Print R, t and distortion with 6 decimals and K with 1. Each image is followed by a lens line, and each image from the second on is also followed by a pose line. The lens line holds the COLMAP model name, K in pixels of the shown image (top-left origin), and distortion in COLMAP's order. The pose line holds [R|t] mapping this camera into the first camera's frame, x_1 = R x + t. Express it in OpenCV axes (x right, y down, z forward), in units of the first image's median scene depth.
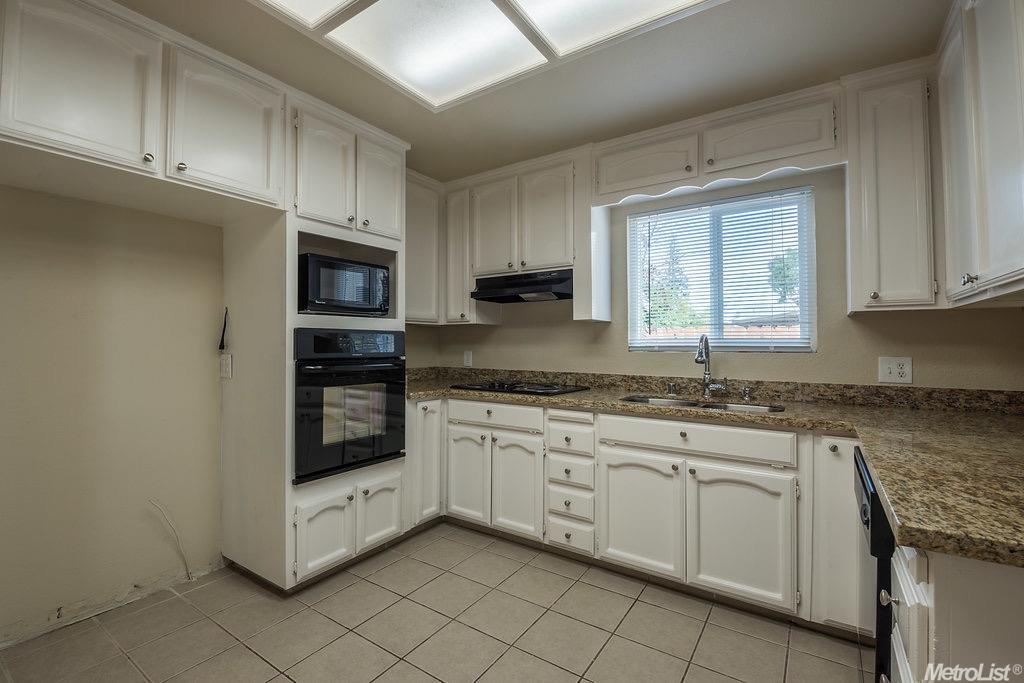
lens RADIAL K [[455.4, 0, 509.9], [0, 455.4, 335.2], [0, 0, 1]] dist [-0.002914, -0.000550]
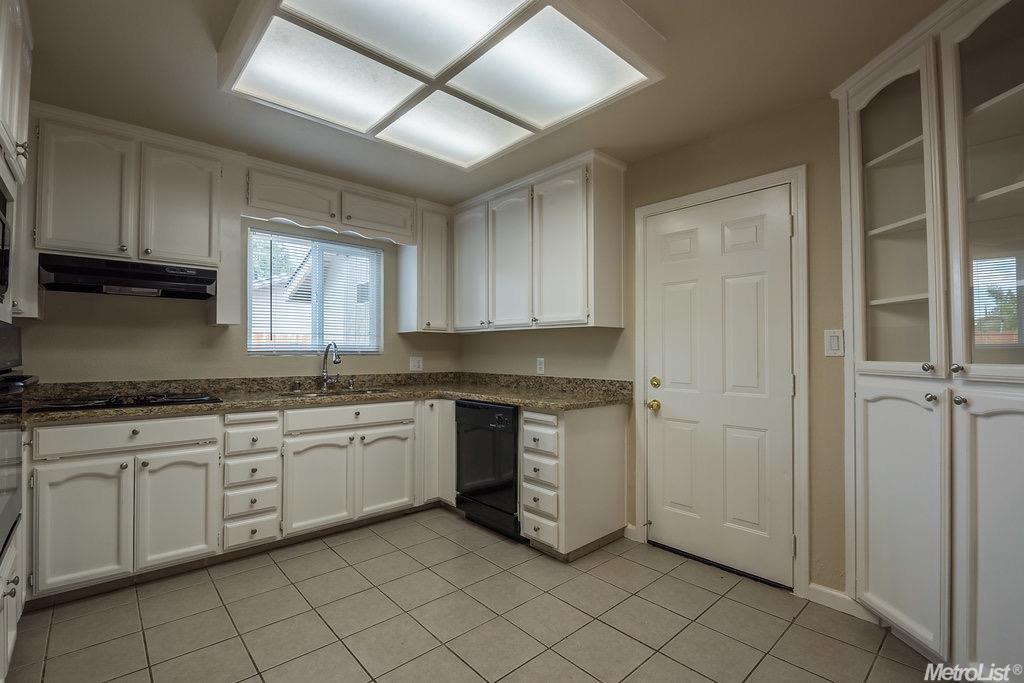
lens RADIAL K [[450.9, 0, 512.0], [0, 450.9, 341.5], [0, 0, 1]] dist [-0.000526, -0.009473]
pose [[0.228067, 0.022049, 0.973396, -0.738988], [-0.023075, 0.999585, -0.017235, 0.007487], [-0.973372, -0.018531, 0.228481, 0.189931]]
